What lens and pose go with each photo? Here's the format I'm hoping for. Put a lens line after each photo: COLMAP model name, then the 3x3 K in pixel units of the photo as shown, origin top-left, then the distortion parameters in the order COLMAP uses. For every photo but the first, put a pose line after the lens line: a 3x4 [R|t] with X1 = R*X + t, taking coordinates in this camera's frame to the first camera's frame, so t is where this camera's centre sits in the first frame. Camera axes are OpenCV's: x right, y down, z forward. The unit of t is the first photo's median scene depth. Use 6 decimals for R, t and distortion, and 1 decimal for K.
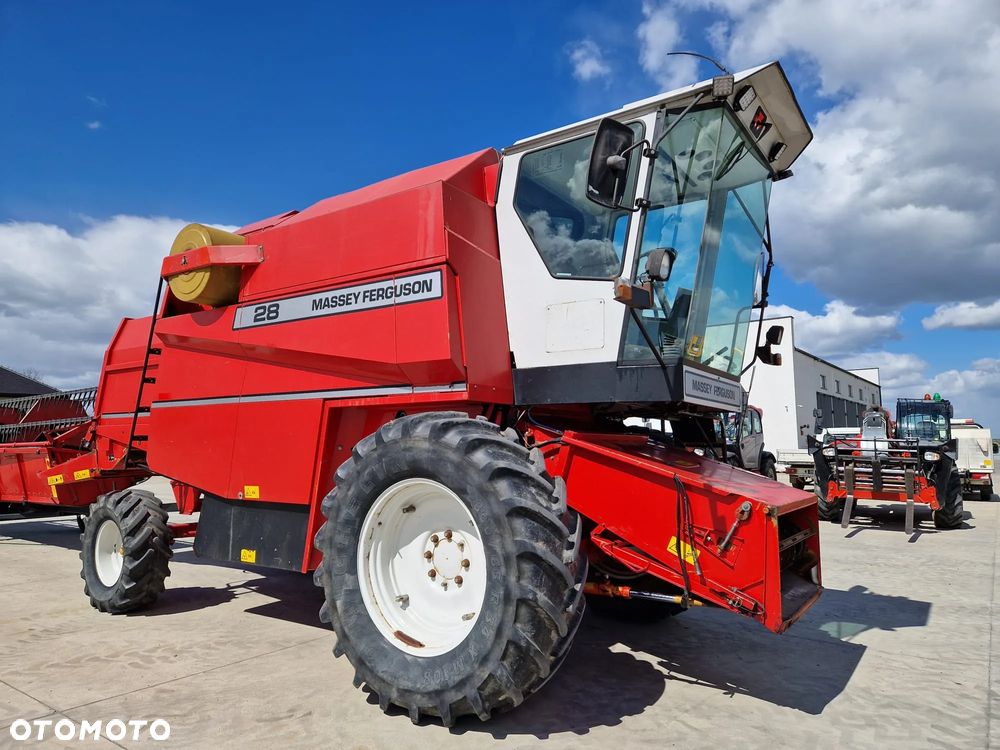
lens RADIAL K [[648.9, 0, 490.8], [0, 648.9, 377.1], [0, 0, 1]] dist [0.052457, -0.042144]
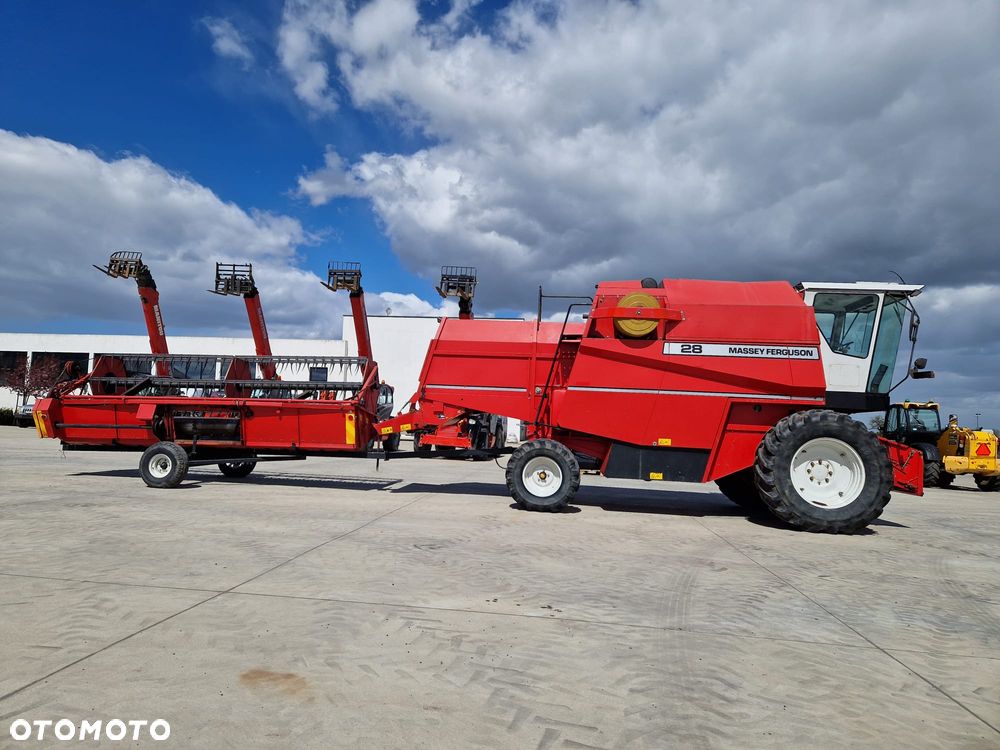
lens RADIAL K [[710.9, 0, 433.4], [0, 710.9, 373.9], [0, 0, 1]] dist [0.107609, -0.095092]
pose [[0.879156, 0.077625, 0.470169, -2.251744], [-0.095661, 0.995308, 0.014548, 0.017889], [-0.466834, -0.057767, 0.882456, -0.574292]]
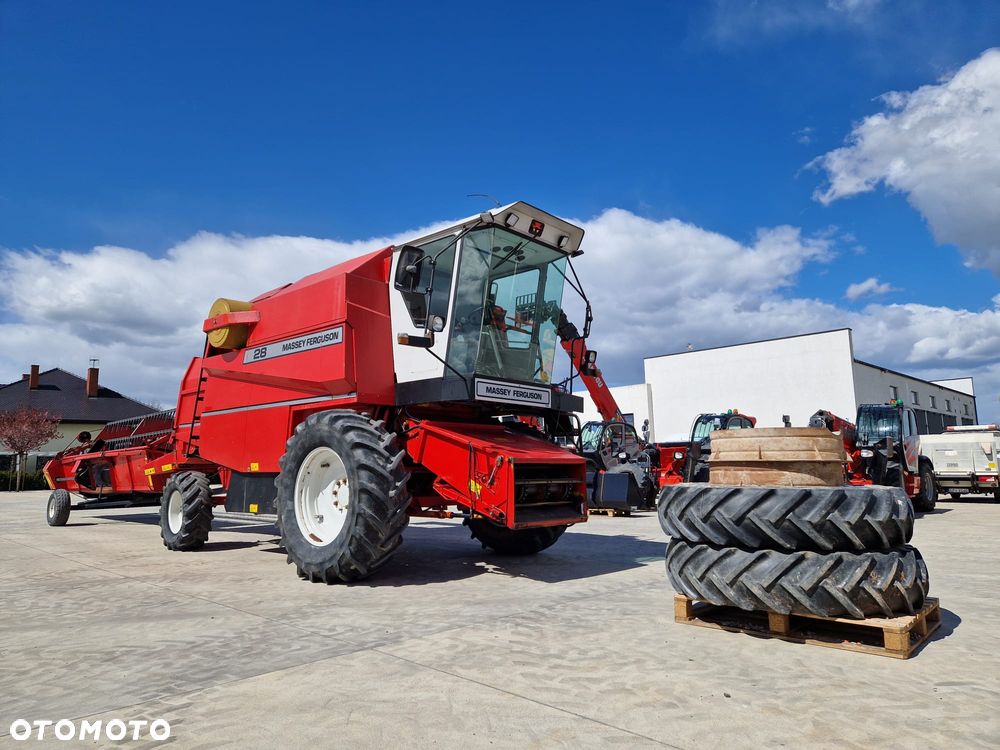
lens RADIAL K [[644.9, 0, 502.6], [0, 644.9, 369.7], [0, 0, 1]] dist [0.041107, -0.029978]
pose [[0.992132, -0.030175, -0.121502, 0.495279], [0.024673, 0.998612, -0.046534, 0.034388], [0.122737, 0.043170, 0.991500, -0.567025]]
